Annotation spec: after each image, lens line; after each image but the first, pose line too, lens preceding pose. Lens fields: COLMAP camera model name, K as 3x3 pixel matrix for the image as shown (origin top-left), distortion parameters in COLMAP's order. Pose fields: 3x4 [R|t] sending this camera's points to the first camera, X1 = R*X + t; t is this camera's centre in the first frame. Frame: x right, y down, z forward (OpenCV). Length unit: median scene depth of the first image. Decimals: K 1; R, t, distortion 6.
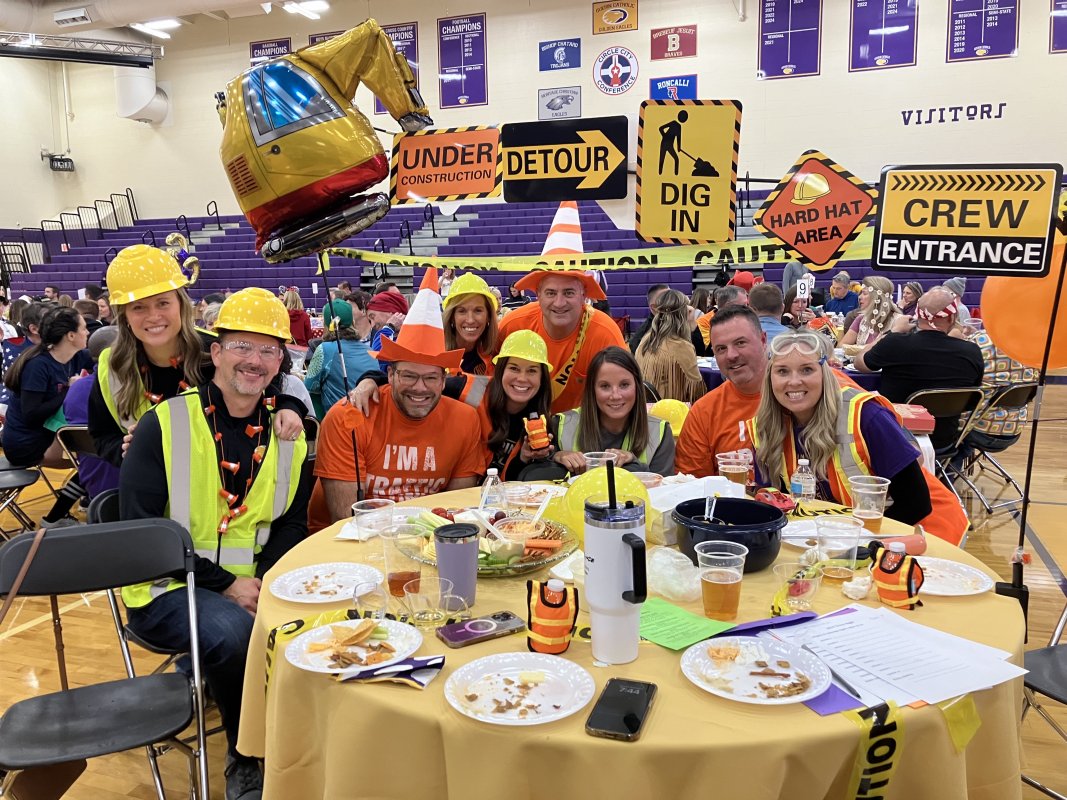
lens RADIAL K [[898.2, 0, 535.5], [0, 898.2, 386.4], [0, 0, 1]] dist [0.018470, 0.007952]
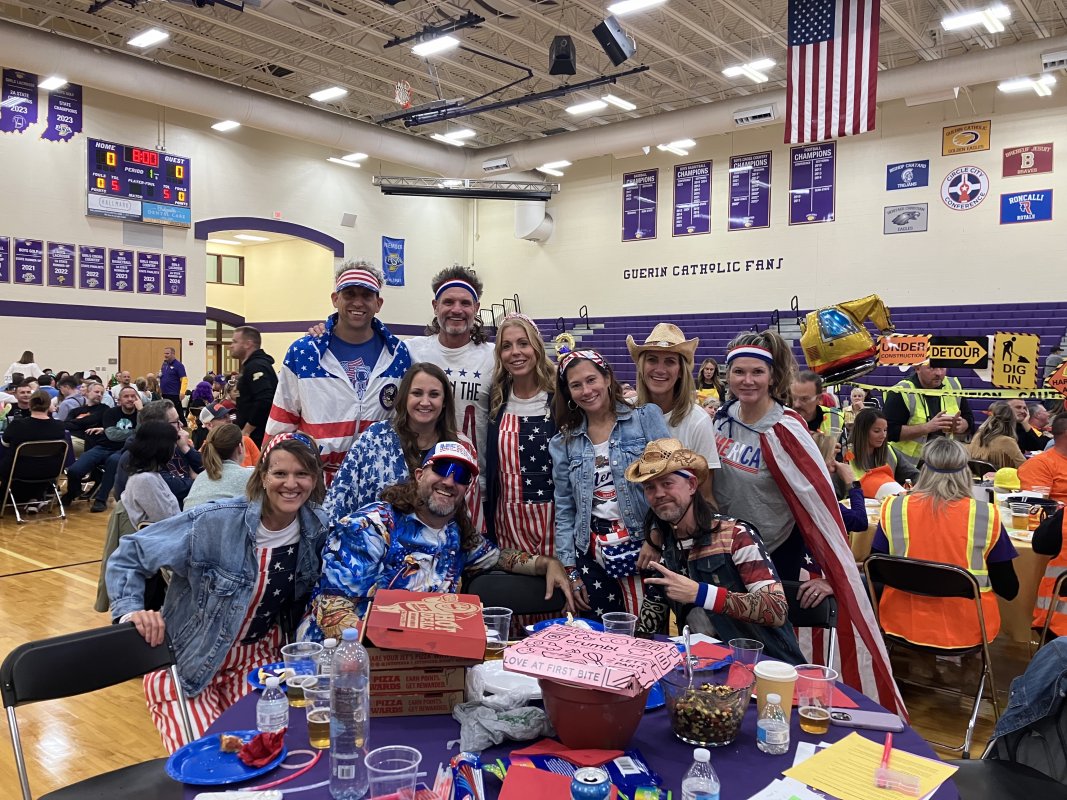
lens RADIAL K [[898.2, 0, 535.5], [0, 898.2, 386.4], [0, 0, 1]] dist [0.018470, 0.007952]
pose [[0.940471, 0.037473, -0.337802, -0.018352], [-0.071512, 0.993471, -0.088888, 0.011753], [0.332266, 0.107753, 0.937011, -0.139874]]
